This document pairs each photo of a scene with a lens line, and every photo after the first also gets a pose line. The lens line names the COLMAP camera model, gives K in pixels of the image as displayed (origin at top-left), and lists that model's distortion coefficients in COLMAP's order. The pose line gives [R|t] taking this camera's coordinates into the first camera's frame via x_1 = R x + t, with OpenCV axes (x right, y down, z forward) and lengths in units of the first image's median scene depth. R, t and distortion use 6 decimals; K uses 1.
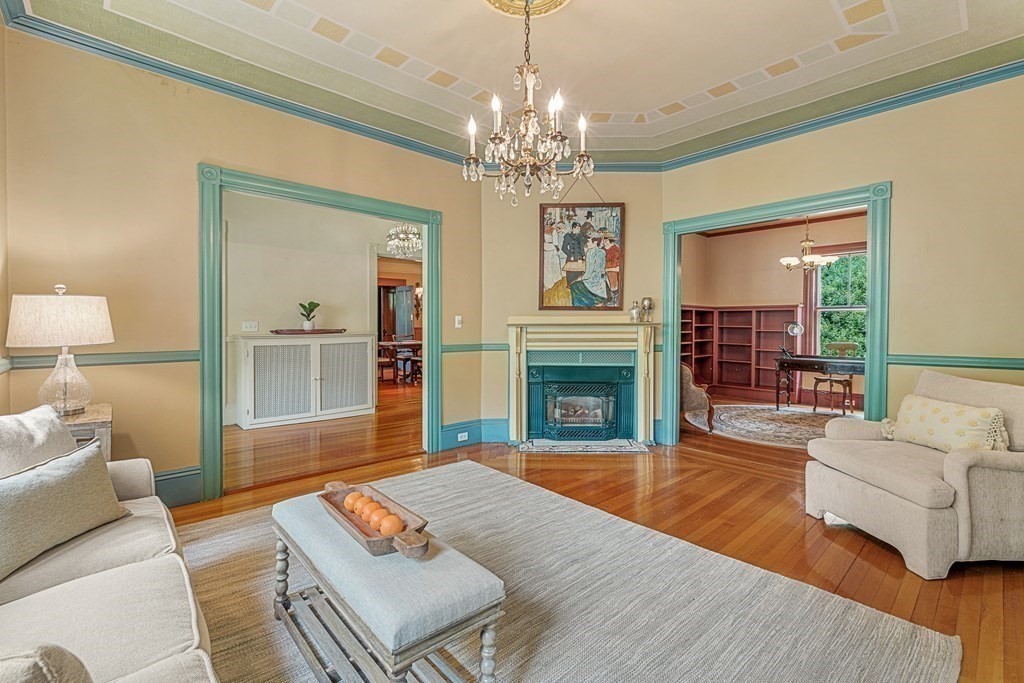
lens RADIAL K [[461.8, 0, 511.1], [0, 461.8, 331.8], [0, 0, 1]] dist [0.003028, 0.001082]
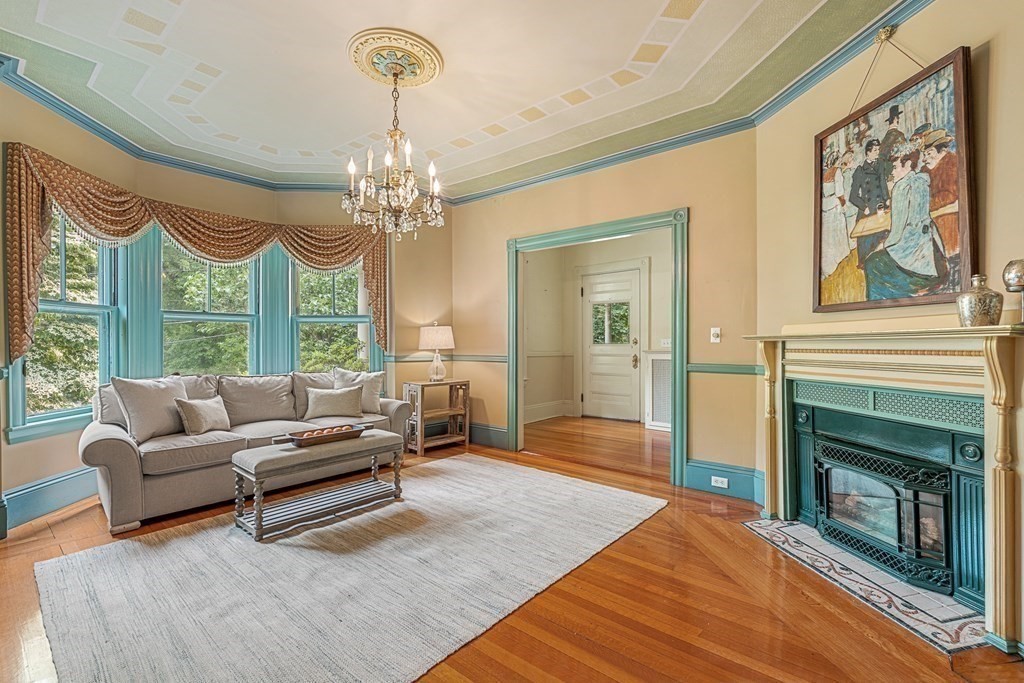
lens RADIAL K [[461.8, 0, 517.3], [0, 461.8, 342.7], [0, 0, 1]] dist [0.003028, 0.001082]
pose [[0.136115, -0.003641, -0.990686, 0.604438], [-0.013737, 0.999890, -0.005563, 0.000687], [0.990598, 0.014366, 0.136050, 0.534629]]
